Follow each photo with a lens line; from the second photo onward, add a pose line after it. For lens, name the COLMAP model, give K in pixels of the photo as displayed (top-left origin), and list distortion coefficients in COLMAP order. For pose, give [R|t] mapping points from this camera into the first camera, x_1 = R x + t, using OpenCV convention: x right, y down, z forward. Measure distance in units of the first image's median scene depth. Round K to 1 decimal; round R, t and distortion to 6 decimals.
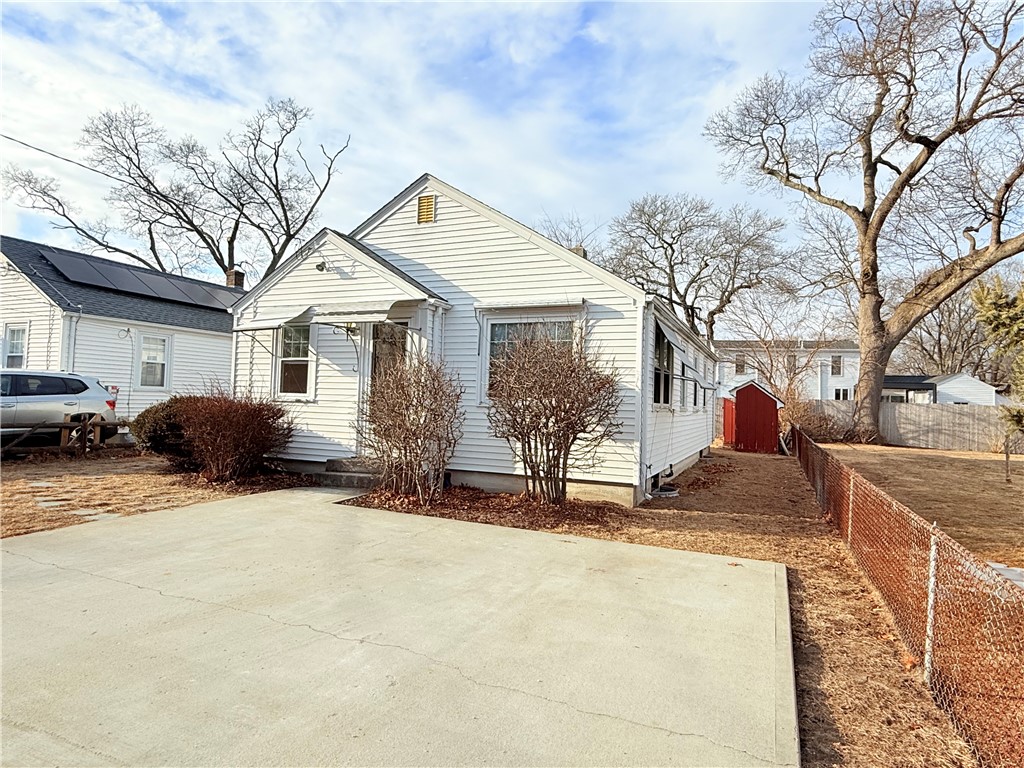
lens RADIAL K [[596.9, 0, 512.0], [0, 596.9, 384.0], [0, 0, 1]] dist [0.001112, -0.000071]
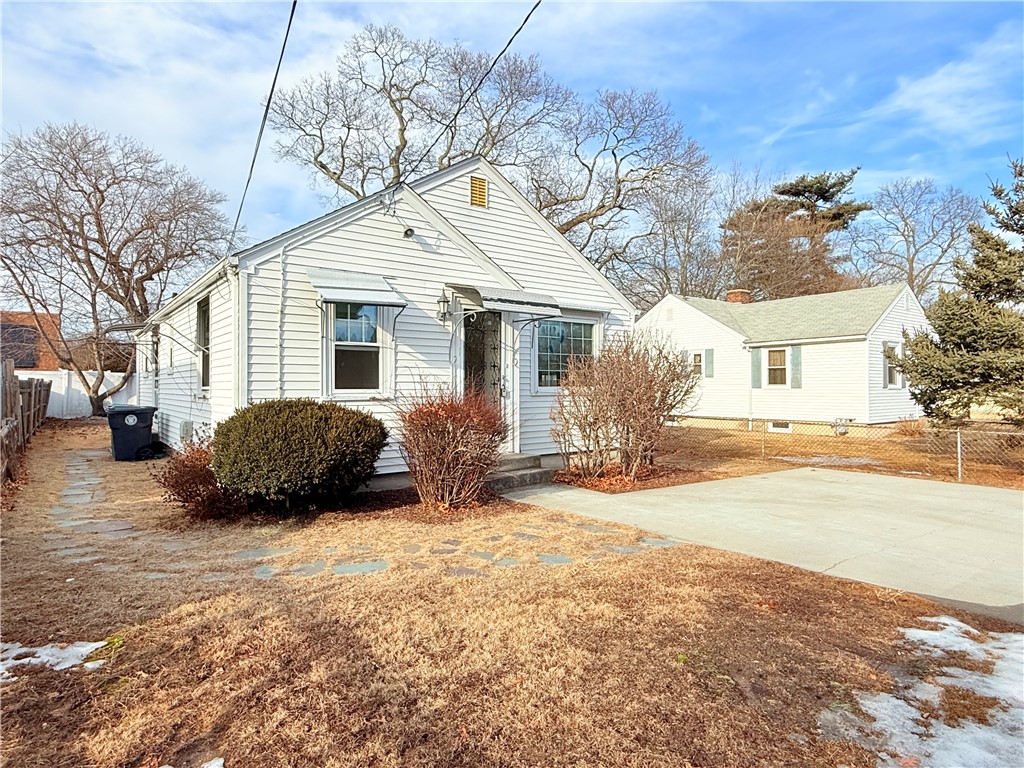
lens RADIAL K [[596.9, 0, 512.0], [0, 596.9, 384.0], [0, 0, 1]] dist [0.001112, -0.000071]
pose [[0.492917, -0.025606, 0.869699, -0.944330], [-0.012285, 0.999262, 0.036383, -0.021522], [-0.869990, -0.028618, 0.492239, 0.471253]]
